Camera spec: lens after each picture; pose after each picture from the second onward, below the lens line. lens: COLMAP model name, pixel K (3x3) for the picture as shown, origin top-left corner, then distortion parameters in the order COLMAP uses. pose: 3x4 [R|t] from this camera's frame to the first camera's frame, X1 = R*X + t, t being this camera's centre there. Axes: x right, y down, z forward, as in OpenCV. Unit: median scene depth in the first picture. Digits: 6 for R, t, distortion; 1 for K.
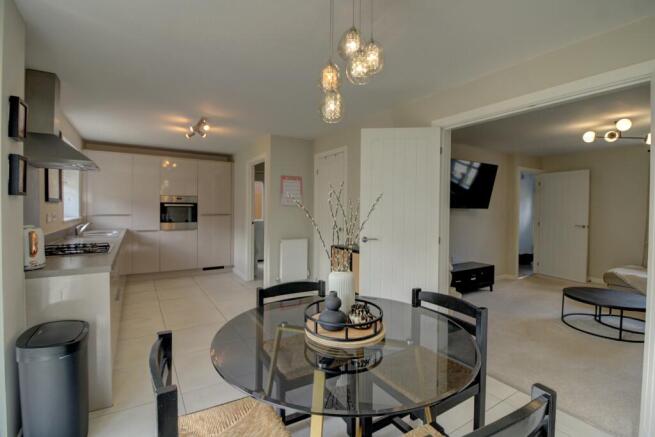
lens RADIAL K [[308.3, 0, 328.0], [0, 308.3, 214.4], [0, 0, 1]] dist [-0.013417, -0.002197]
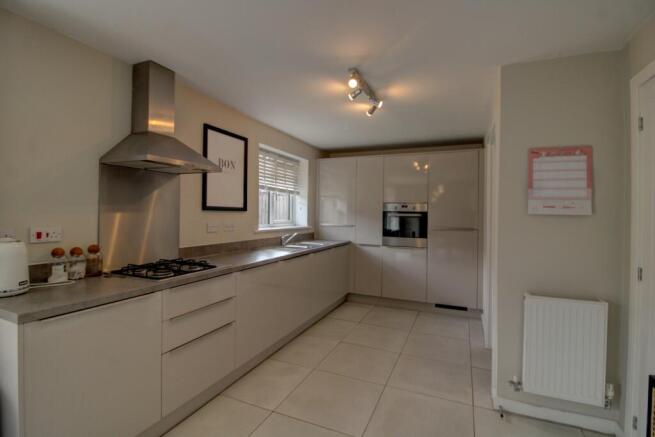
lens RADIAL K [[308.3, 0, 325.1], [0, 308.3, 213.3], [0, 0, 1]] dist [-0.013417, -0.002197]
pose [[0.560265, -0.002481, -0.828310, 0.041718], [-0.028965, 0.999325, -0.022585, -0.011235], [0.827807, 0.036645, 0.559815, 0.415889]]
